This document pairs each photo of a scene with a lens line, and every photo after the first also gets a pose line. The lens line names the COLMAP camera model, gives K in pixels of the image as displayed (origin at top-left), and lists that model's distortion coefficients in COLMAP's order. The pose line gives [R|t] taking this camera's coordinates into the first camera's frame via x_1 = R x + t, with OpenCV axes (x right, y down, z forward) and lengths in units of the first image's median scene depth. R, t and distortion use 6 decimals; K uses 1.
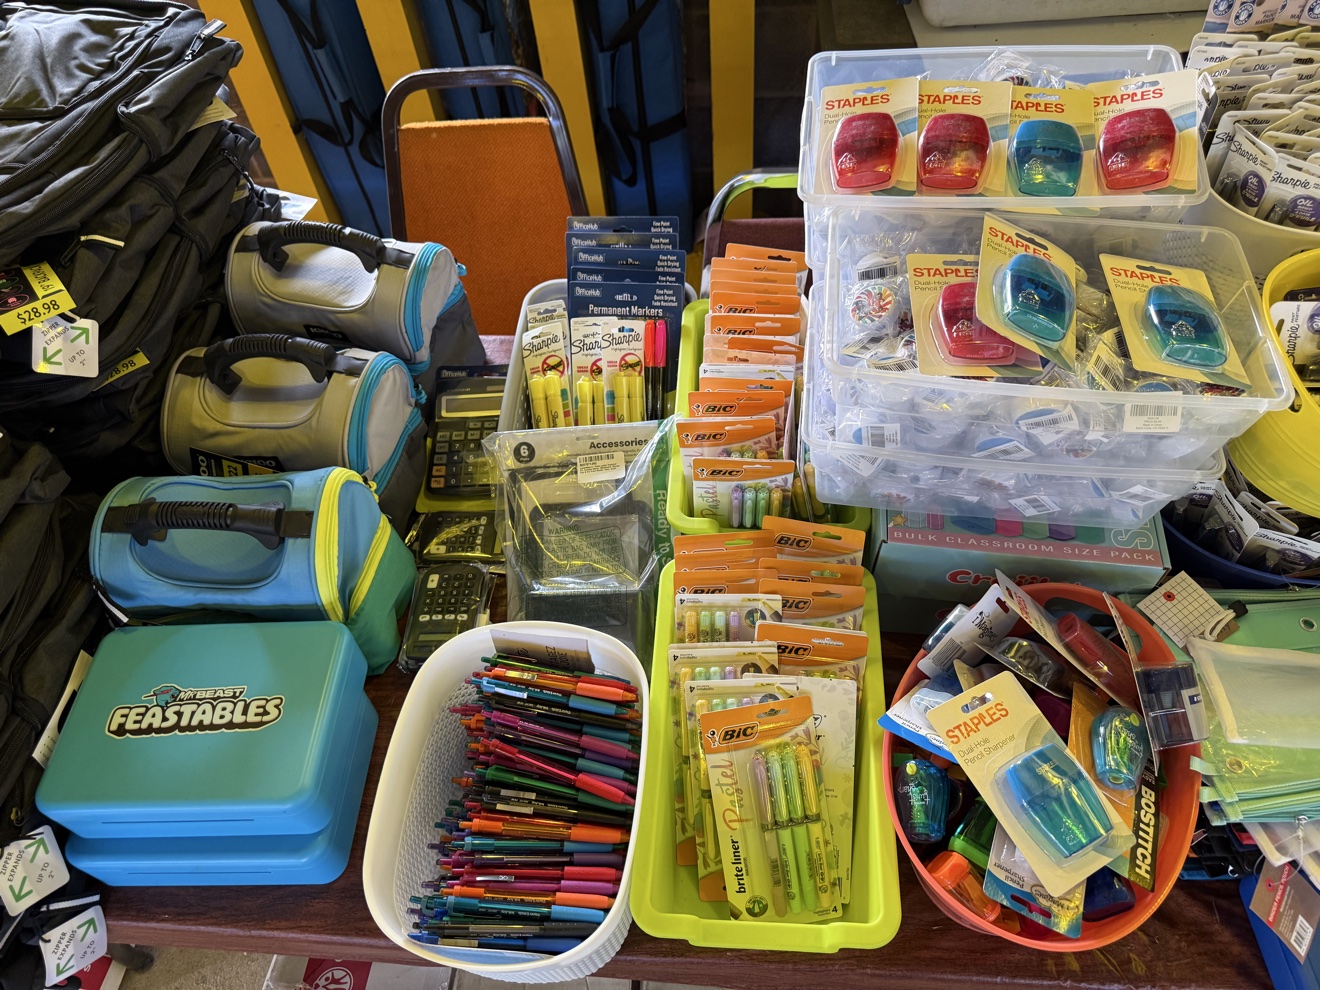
lens RADIAL K [[916.0, 0, 660.0], [0, 916.0, 495.0], [0, 0, 1]] dist [-0.015325, -0.002699]
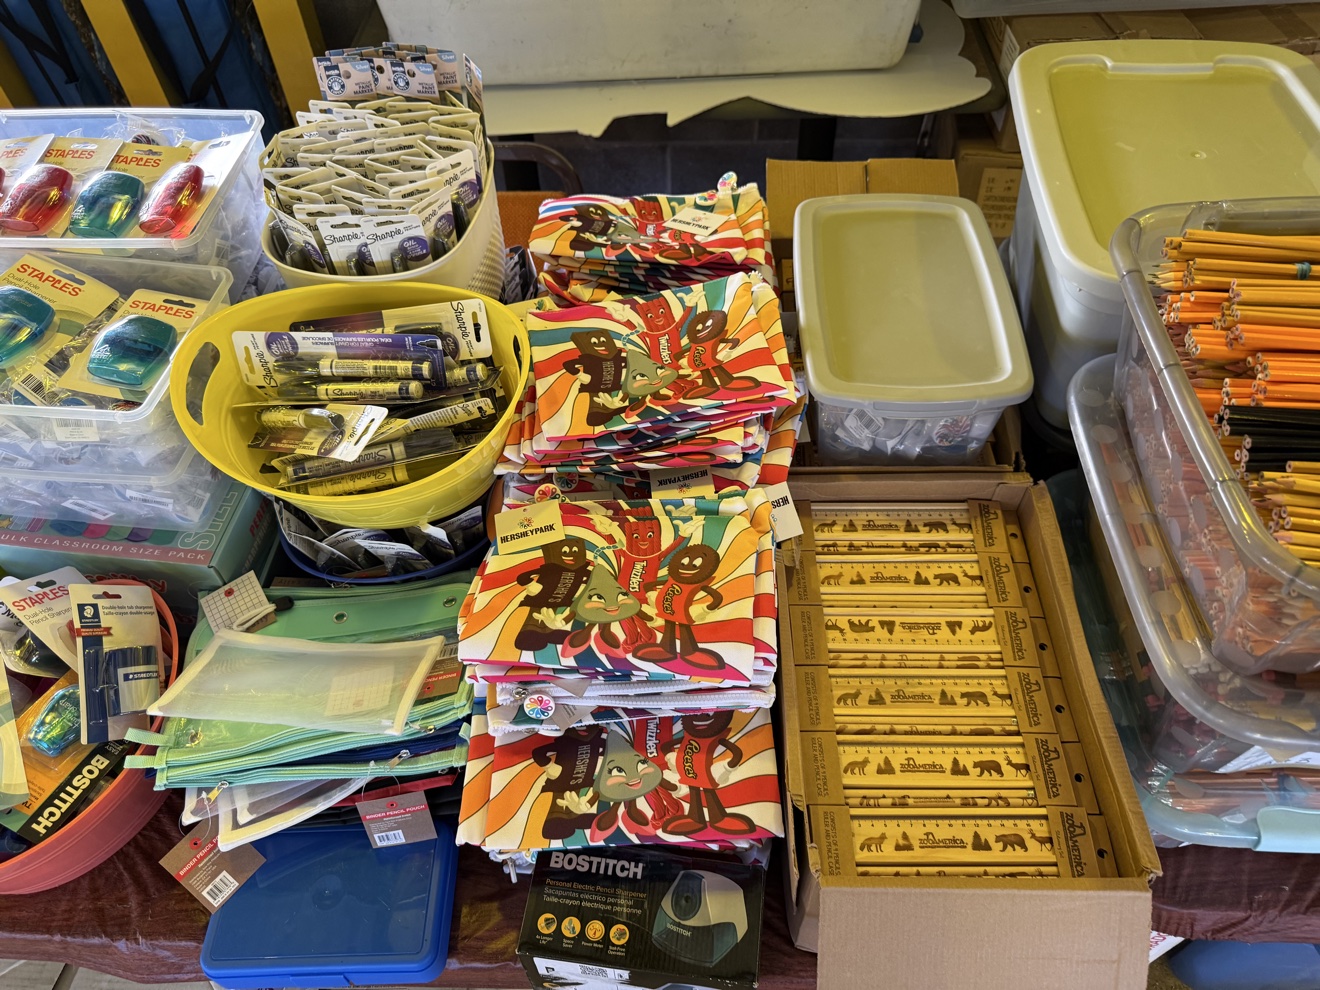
lens RADIAL K [[916.0, 0, 660.0], [0, 916.0, 495.0], [0, 0, 1]] dist [-0.015325, -0.002699]
pose [[0.997680, 0.009578, 0.067400, 1.031207], [-0.006522, 0.998947, -0.045413, 0.039862], [-0.067764, 0.044869, 0.996692, -0.164812]]
